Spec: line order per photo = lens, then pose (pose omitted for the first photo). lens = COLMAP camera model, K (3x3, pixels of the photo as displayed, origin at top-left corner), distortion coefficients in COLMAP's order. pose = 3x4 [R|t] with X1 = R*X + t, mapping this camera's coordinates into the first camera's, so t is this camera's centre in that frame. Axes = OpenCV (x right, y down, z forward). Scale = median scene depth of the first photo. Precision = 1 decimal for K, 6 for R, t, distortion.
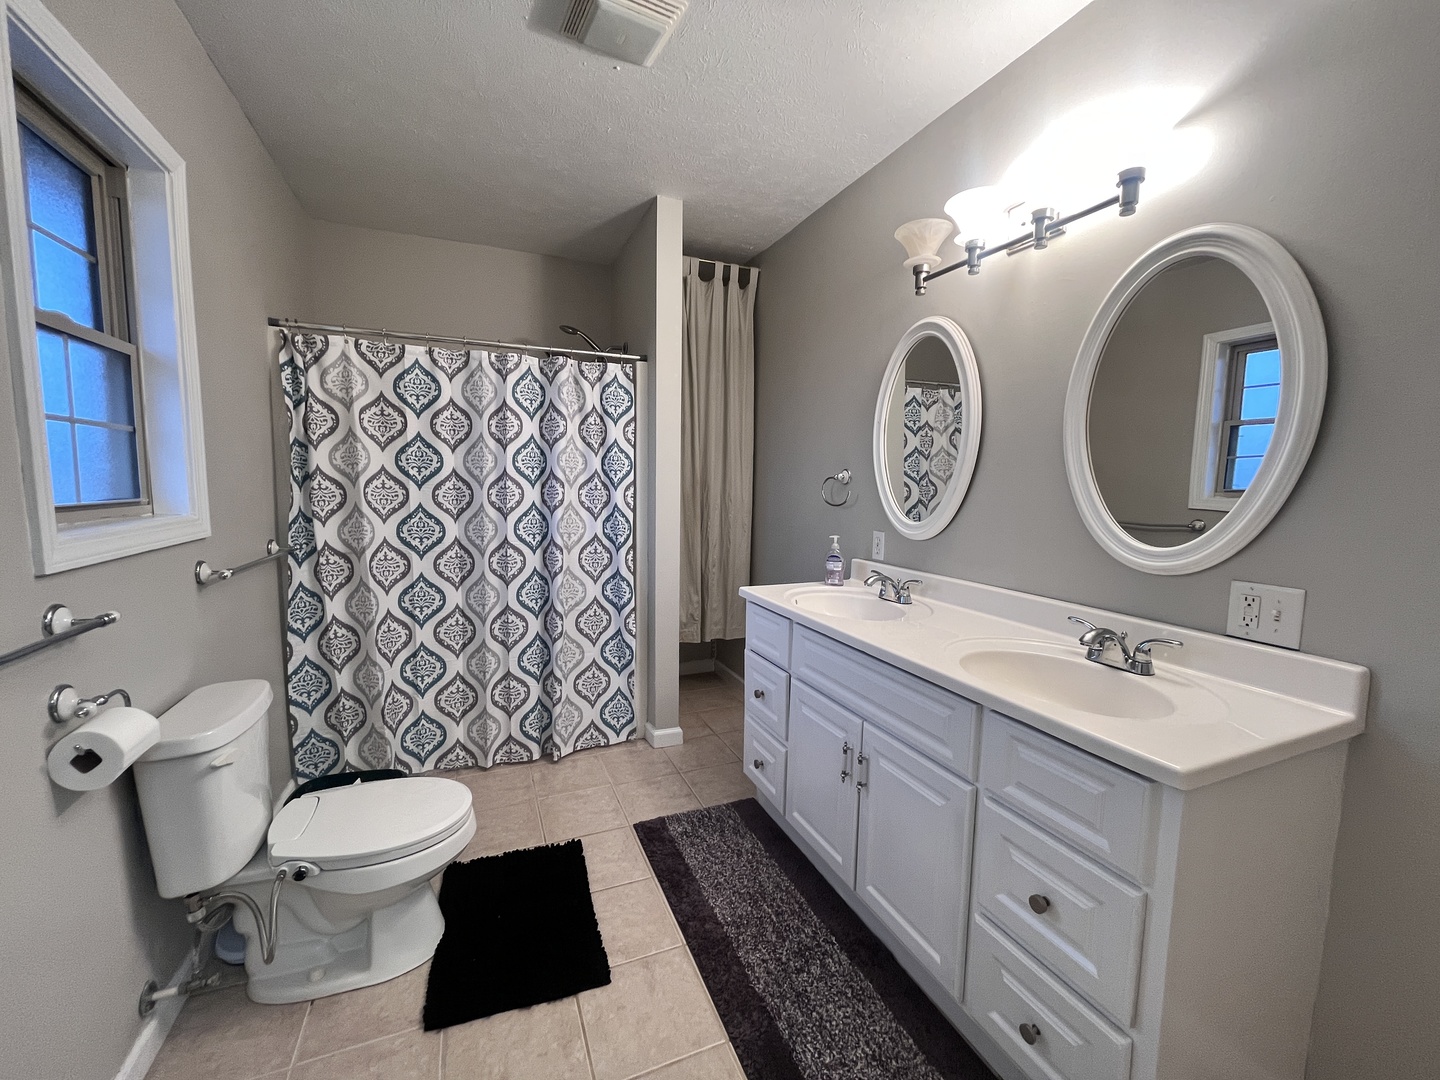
lens RADIAL K [[584.1, 0, 716.9], [0, 584.1, 538.1], [0, 0, 1]] dist [-0.003444, 0.000373]
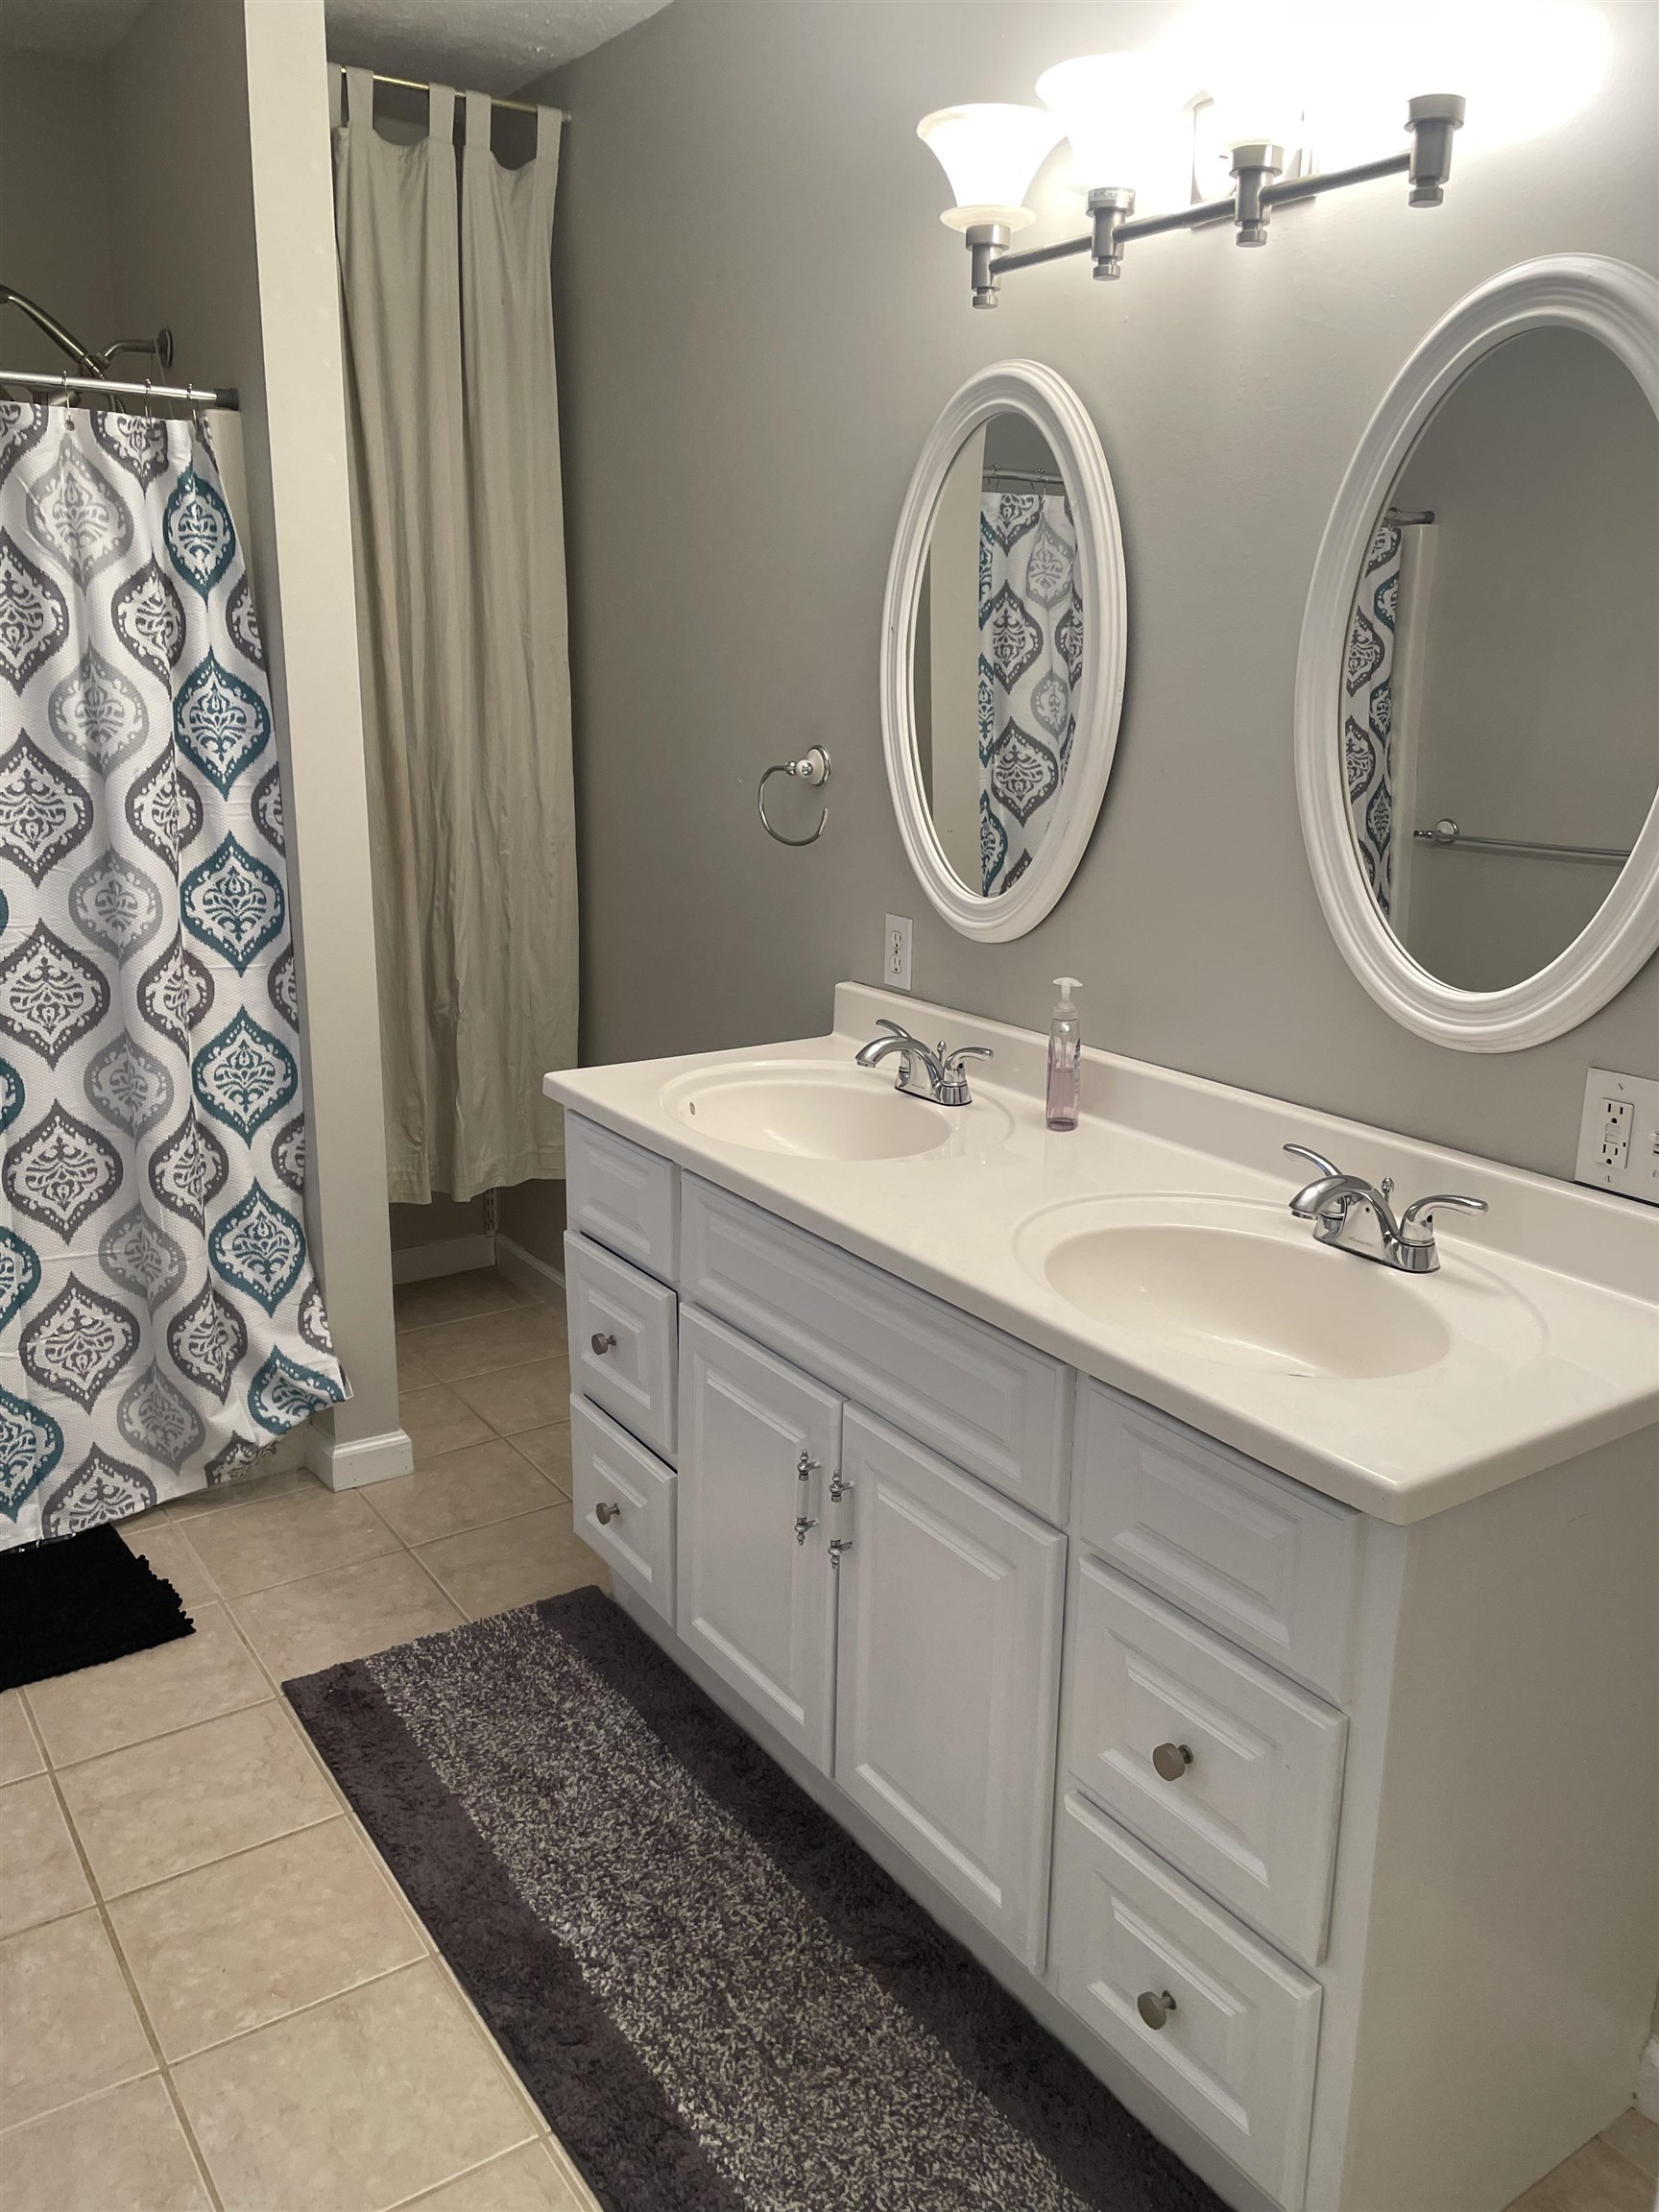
lens RADIAL K [[1690.1, 0, 860.5], [0, 1690.1, 1089.1], [0, 0, 1]] dist [0.089812, -0.121440]
pose [[0.978069, -0.046671, 0.202986, 0.023119], [0.015662, 0.988292, 0.151767, -0.107192], [-0.207693, -0.145260, 0.967349, -0.179267]]
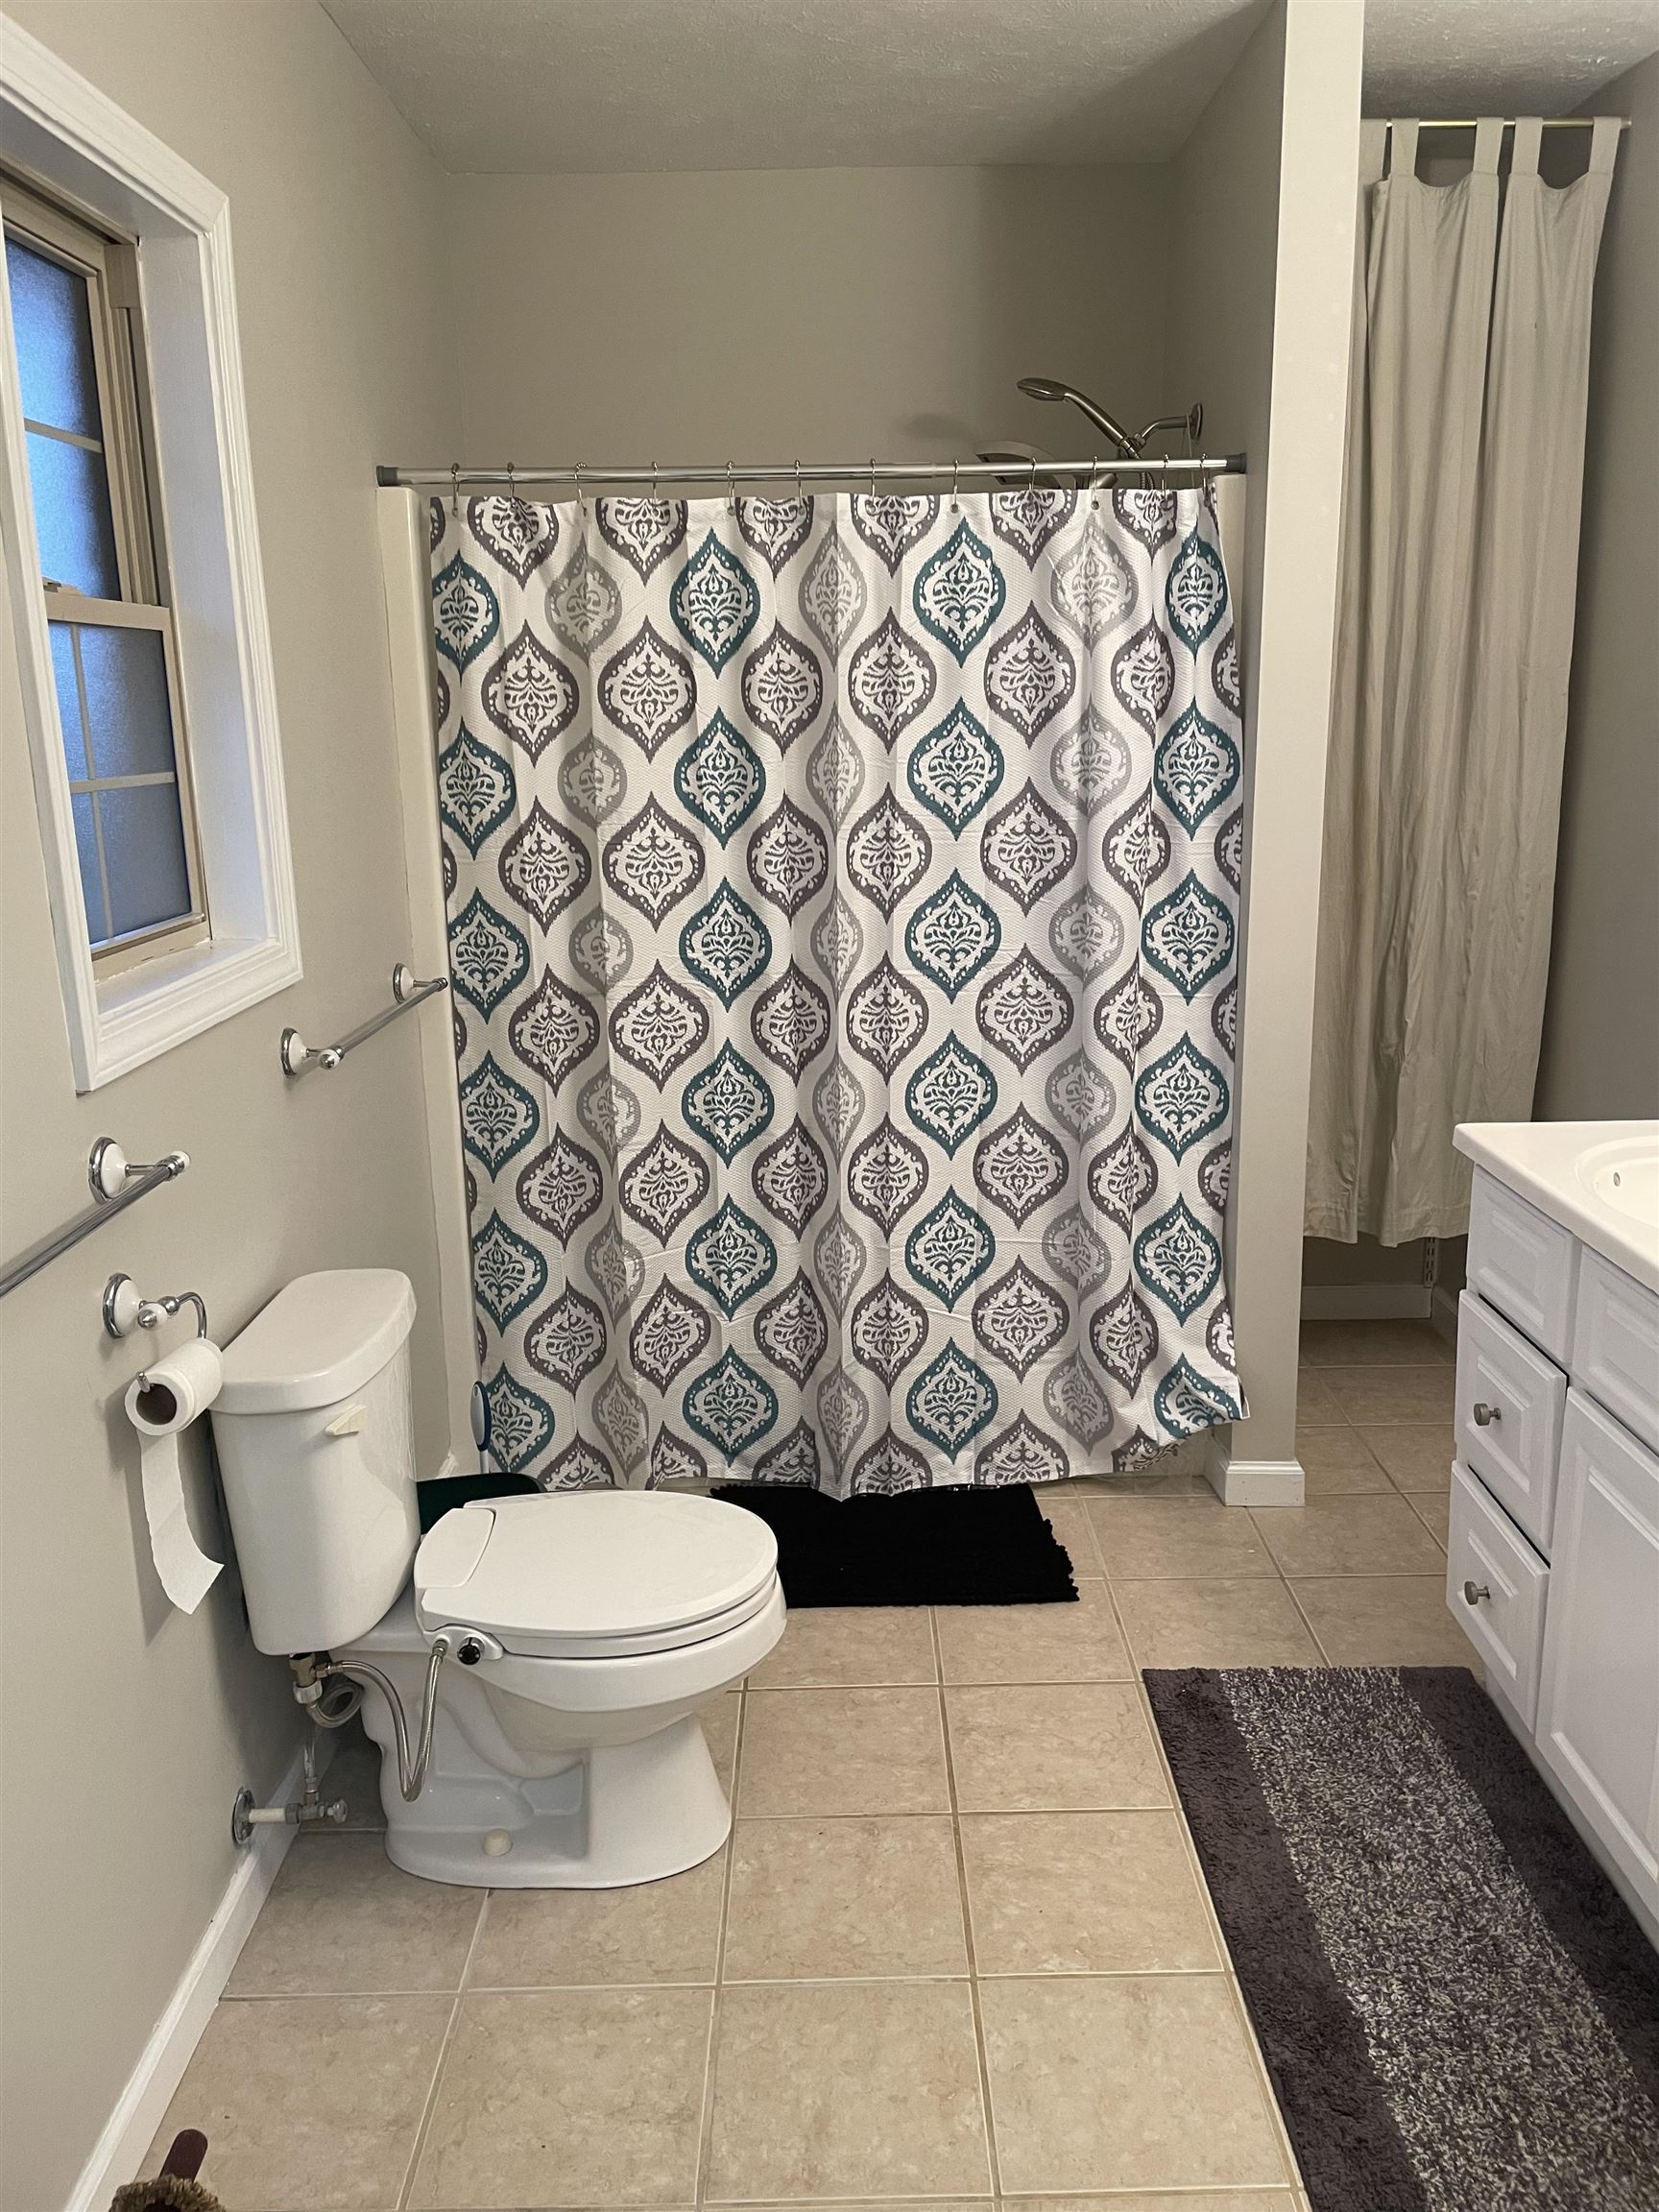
lens RADIAL K [[1690.1, 0, 849.2], [0, 1690.1, 1094.5], [0, 0, 1]] dist [0.089812, -0.121440]
pose [[0.925002, 0.055863, -0.375833, 0.133602], [-0.006312, 0.991256, 0.131804, -0.110921], [0.379909, -0.119547, 0.917266, -0.194467]]
